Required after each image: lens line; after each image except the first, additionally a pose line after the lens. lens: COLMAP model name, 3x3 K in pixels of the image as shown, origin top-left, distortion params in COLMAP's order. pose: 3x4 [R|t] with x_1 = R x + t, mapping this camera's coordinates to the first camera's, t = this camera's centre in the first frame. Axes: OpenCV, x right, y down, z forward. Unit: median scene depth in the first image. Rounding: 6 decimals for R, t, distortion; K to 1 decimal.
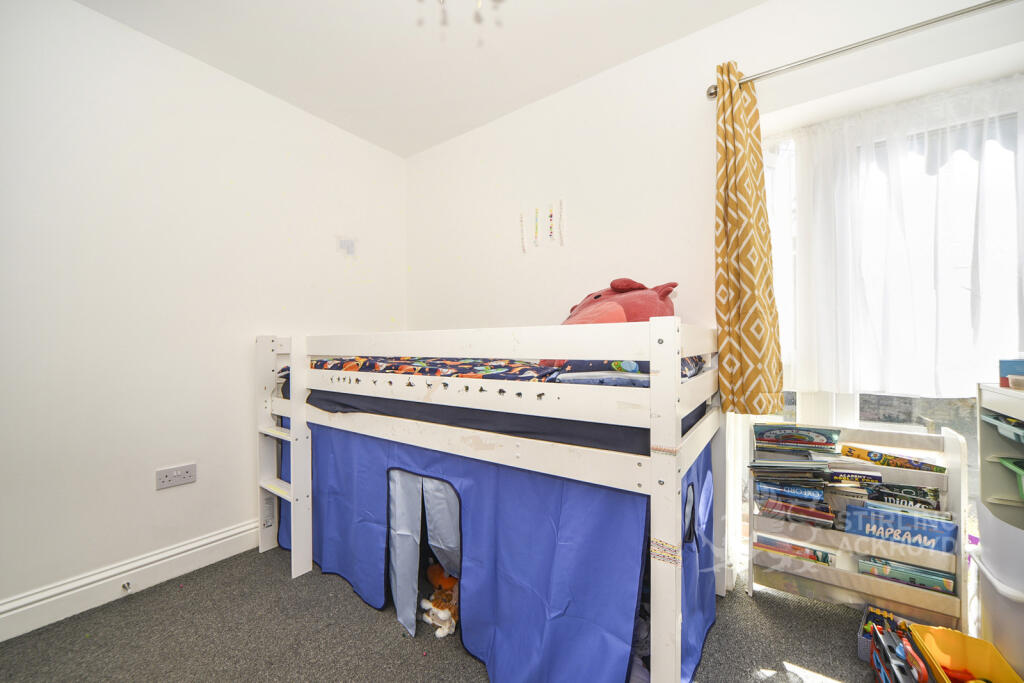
lens RADIAL K [[389.7, 0, 512.0], [0, 389.7, 341.5], [0, 0, 1]] dist [-0.000702, -0.000039]
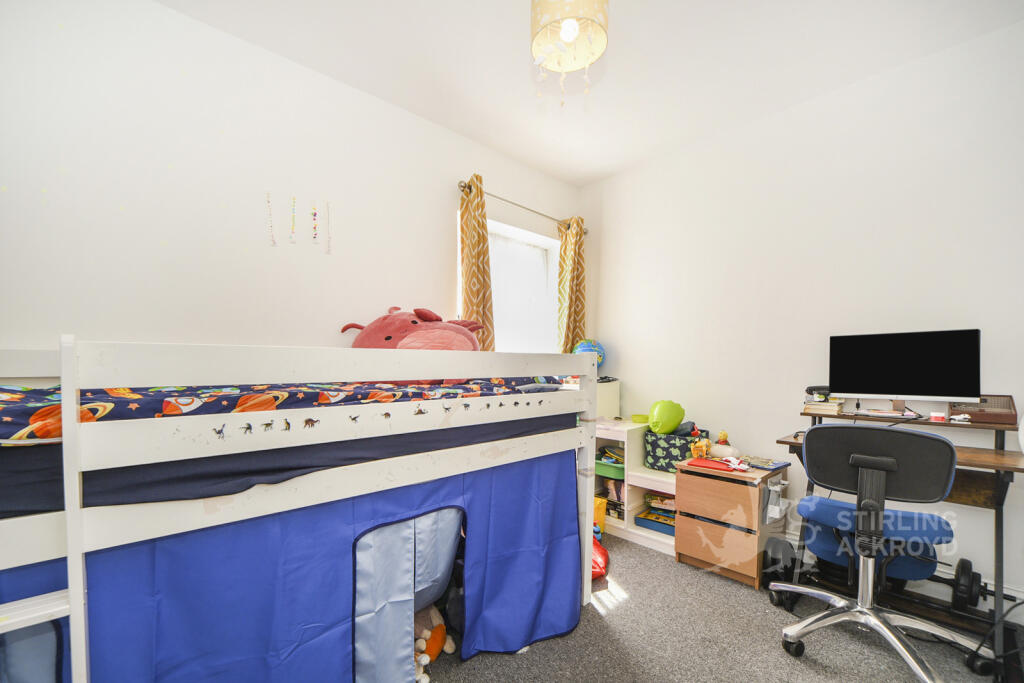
lens RADIAL K [[417.9, 0, 509.5], [0, 417.9, 364.4], [0, 0, 1]] dist [0.000311, 0.000106]
pose [[0.215175, 0.005475, 0.976560, -1.070260], [-0.012012, 0.999923, -0.002959, 0.005416], [-0.976502, -0.011094, 0.215224, 0.585771]]
